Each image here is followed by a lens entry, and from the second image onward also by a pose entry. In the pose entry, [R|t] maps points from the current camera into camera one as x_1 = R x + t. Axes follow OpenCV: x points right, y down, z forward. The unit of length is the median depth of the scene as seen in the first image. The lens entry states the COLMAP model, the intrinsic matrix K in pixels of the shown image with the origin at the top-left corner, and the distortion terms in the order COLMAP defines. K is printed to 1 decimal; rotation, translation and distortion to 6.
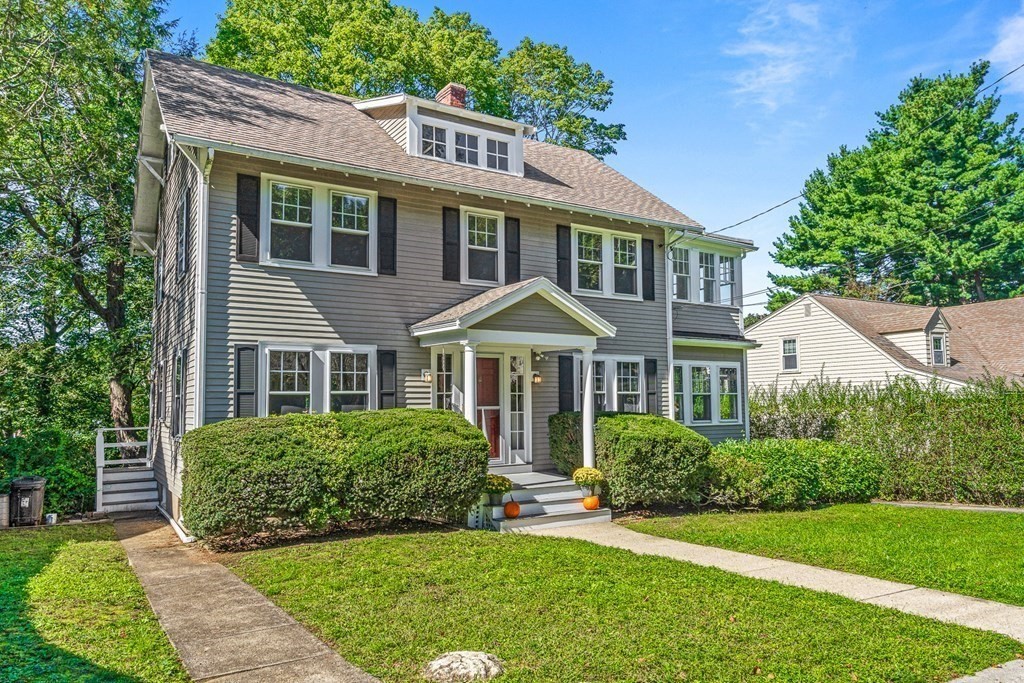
lens RADIAL K [[674.9, 0, 513.7], [0, 674.9, 364.3], [0, 0, 1]] dist [0.003789, 0.001116]
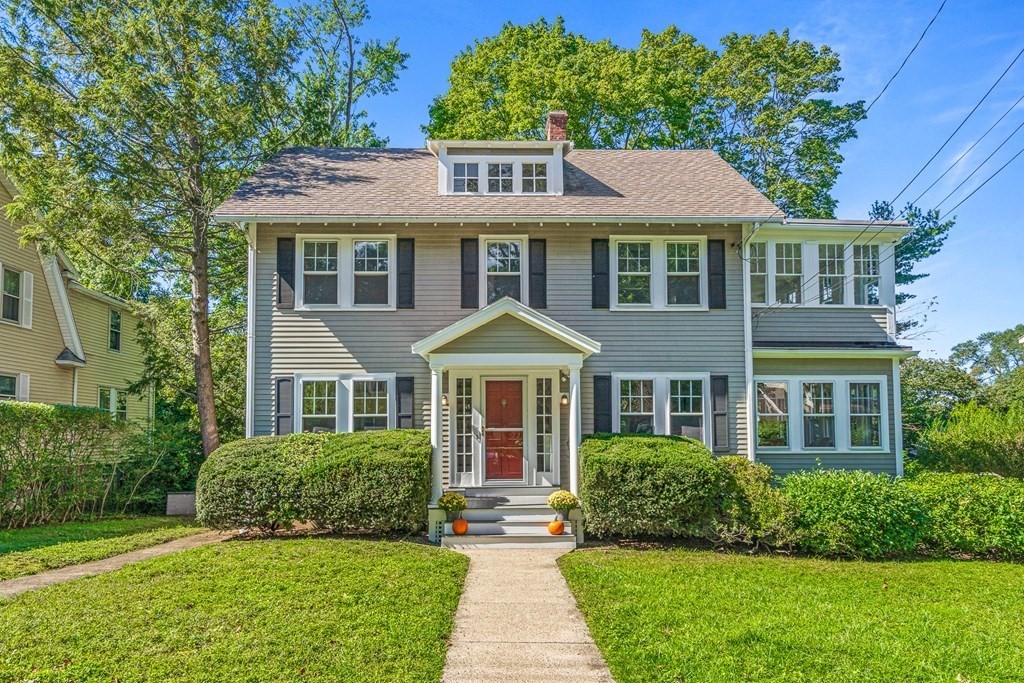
lens RADIAL K [[659.8, 0, 514.3], [0, 659.8, 404.6], [0, 0, 1]] dist [0.000053, 0.000400]
pose [[0.867841, -0.018645, -0.496491, 0.495575], [0.026615, 0.999605, 0.008984, 0.019034], [0.496128, -0.021011, 0.867995, 0.148292]]
